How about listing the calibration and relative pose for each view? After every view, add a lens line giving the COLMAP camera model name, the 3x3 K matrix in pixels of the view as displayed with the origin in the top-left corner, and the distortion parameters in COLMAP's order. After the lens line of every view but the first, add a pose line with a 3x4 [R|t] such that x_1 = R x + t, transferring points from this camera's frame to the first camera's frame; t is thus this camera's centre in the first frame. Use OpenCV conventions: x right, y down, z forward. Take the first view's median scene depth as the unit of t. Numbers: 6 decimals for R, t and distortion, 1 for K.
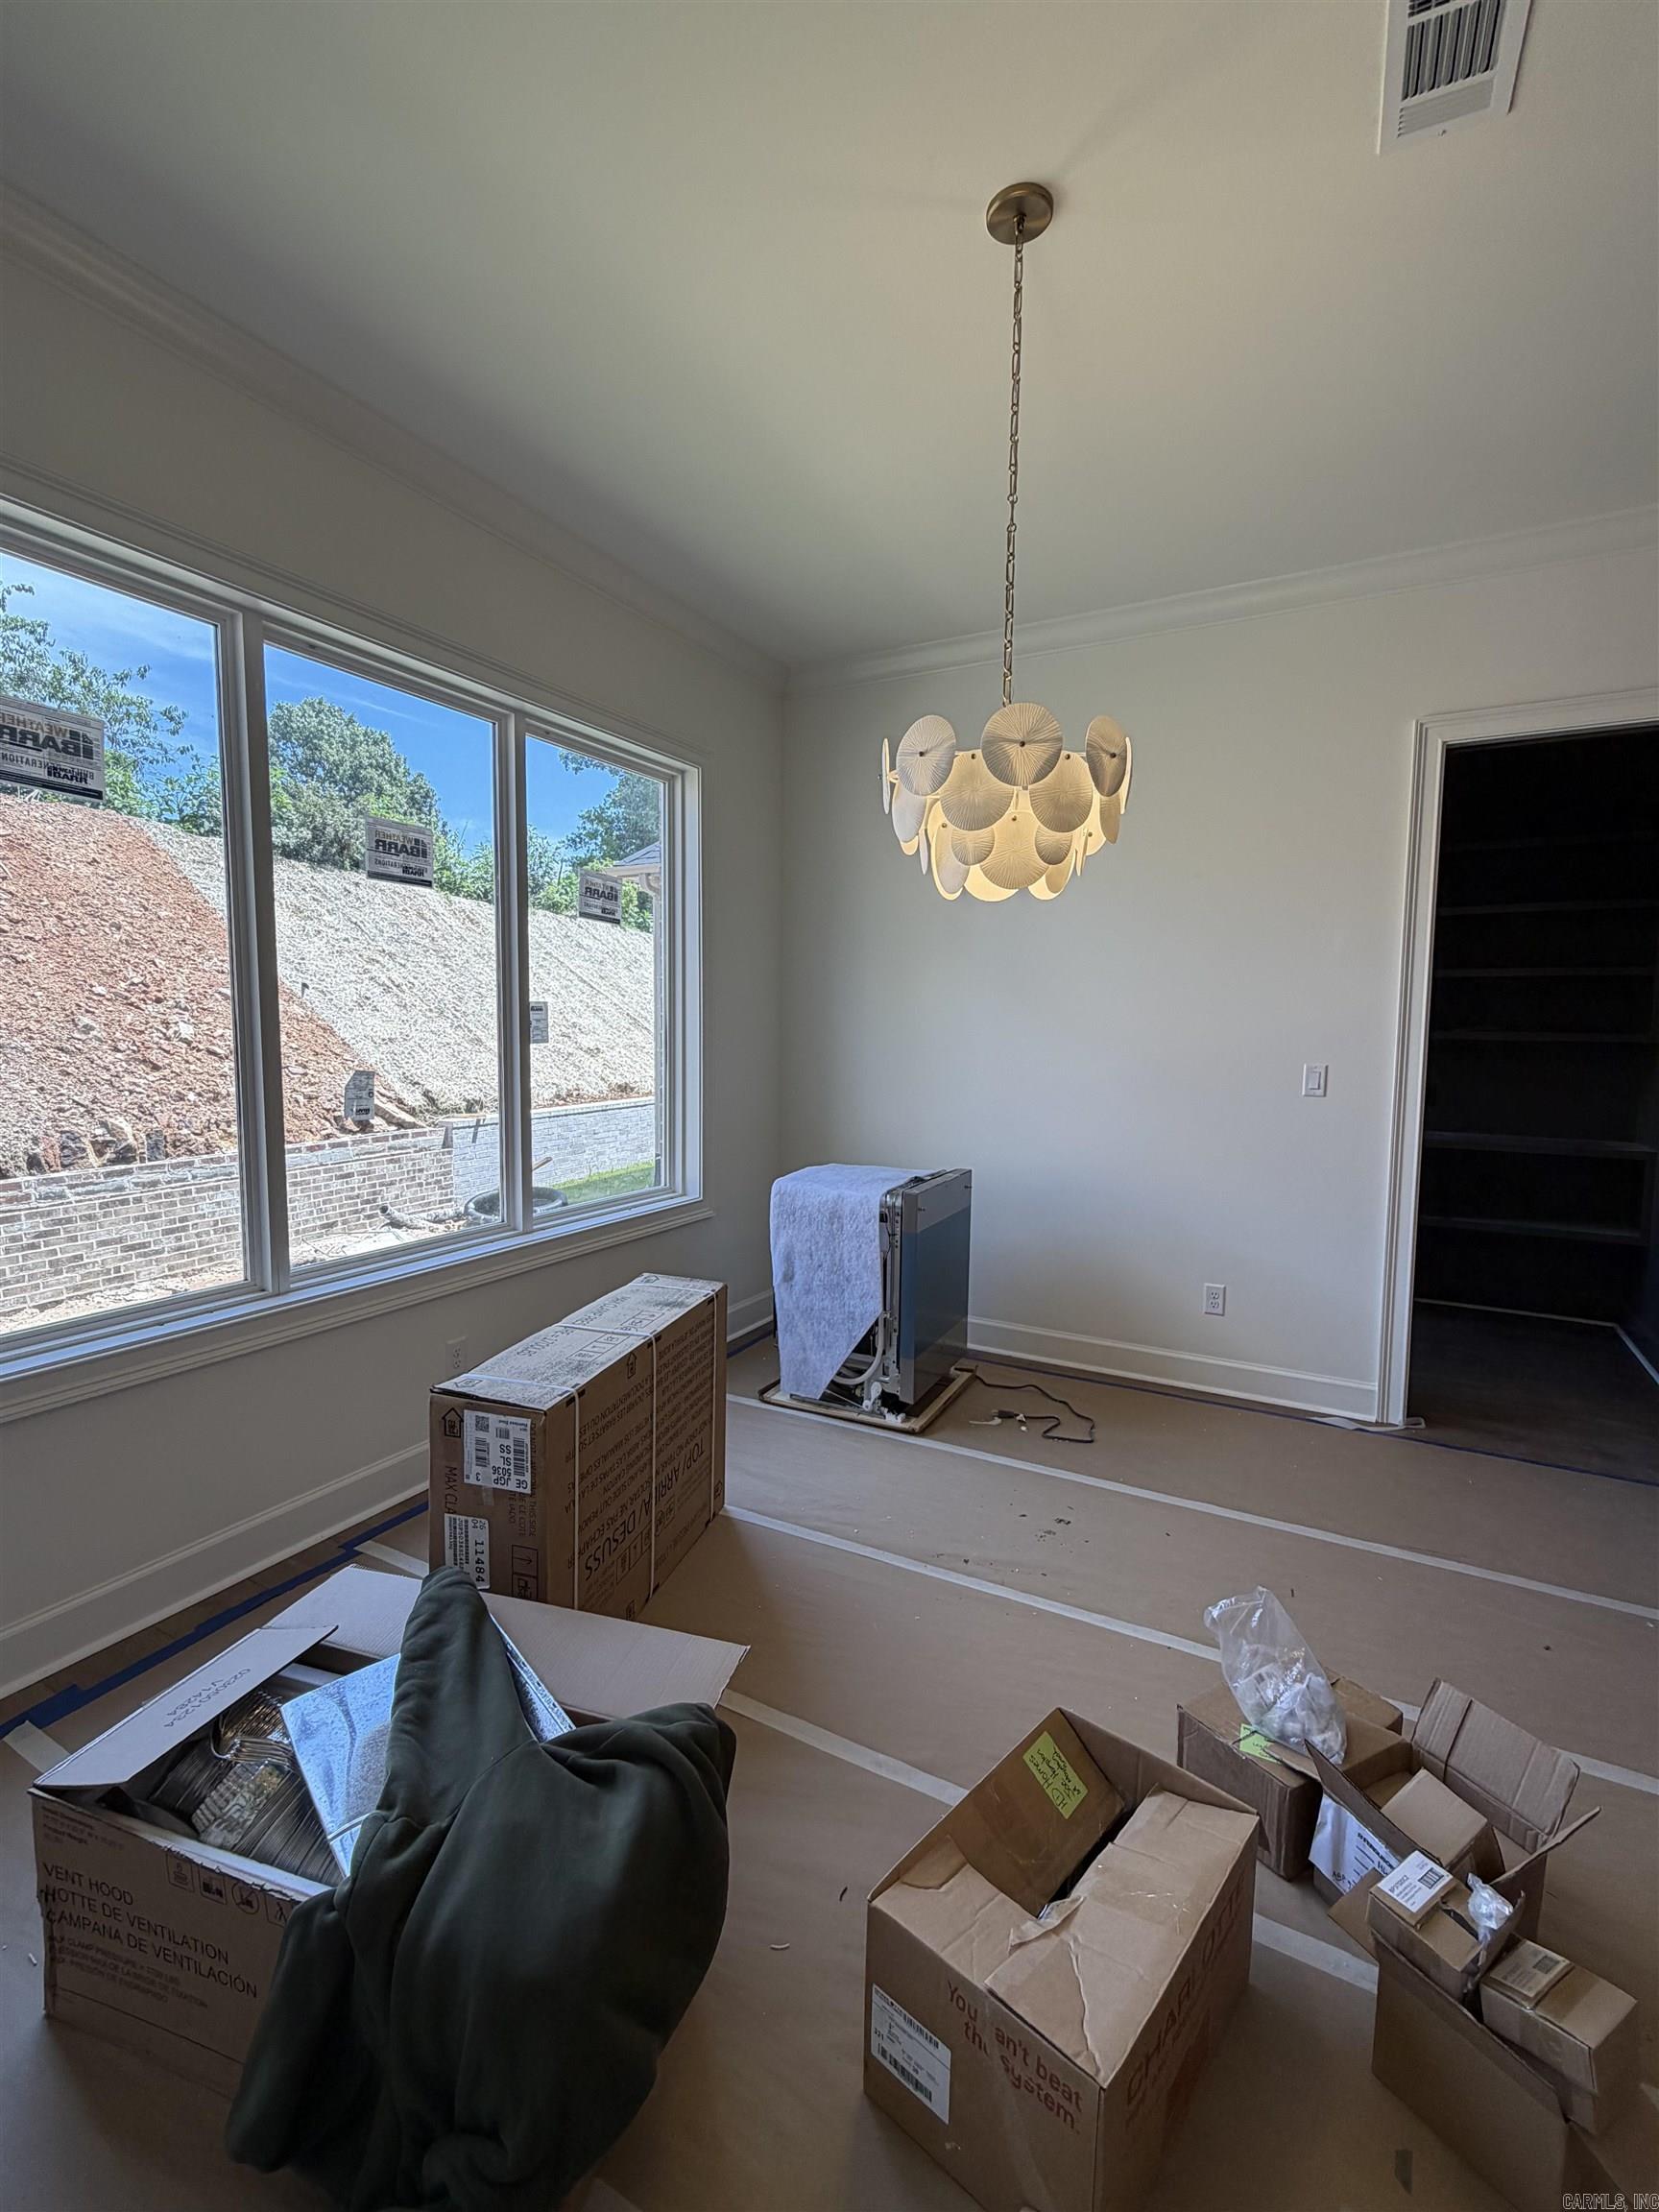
lens RADIAL K [[967.7, 0, 825.6], [0, 967.7, 1110.7], [0, 0, 1]] dist [0.003987, 0.000600]
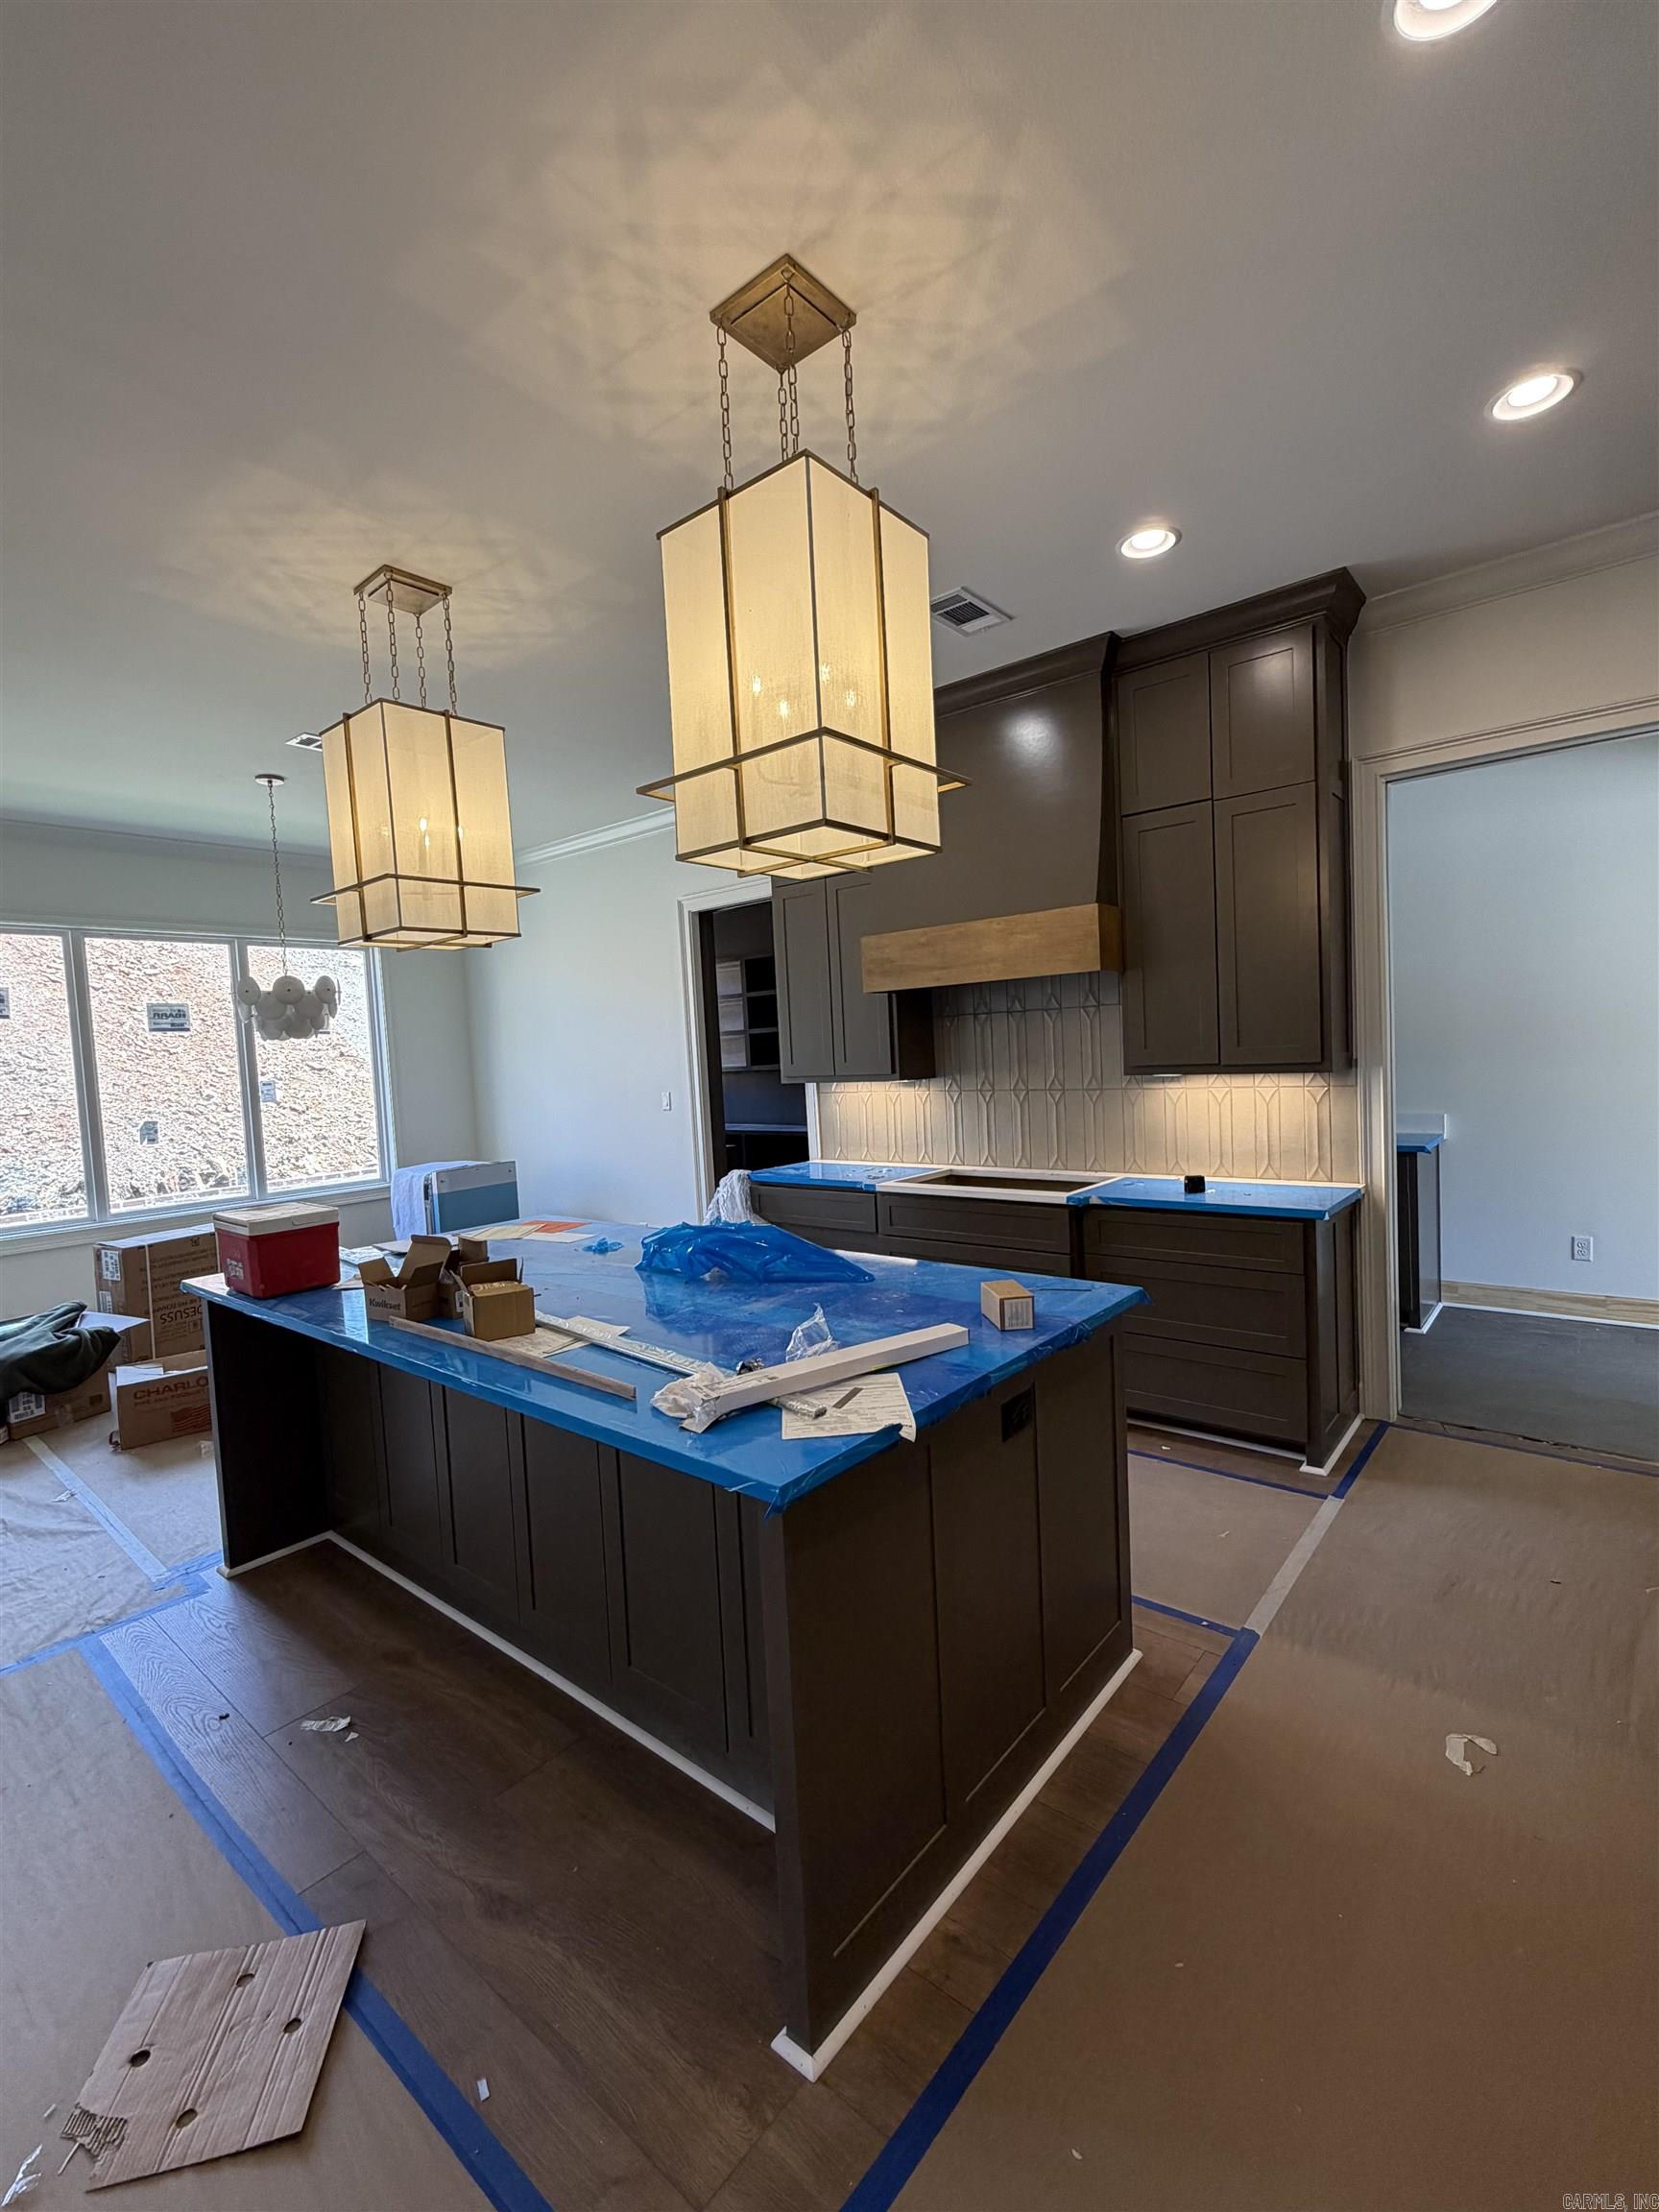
lens RADIAL K [[967.7, 0, 826.6], [0, 967.7, 1105.4], [0, 0, 1]] dist [0.003987, 0.000600]
pose [[0.980321, -0.050587, -0.190820, 0.473811], [0.044660, 0.998381, -0.035239, 0.022474], [0.192293, 0.026024, 0.980992, -0.276538]]
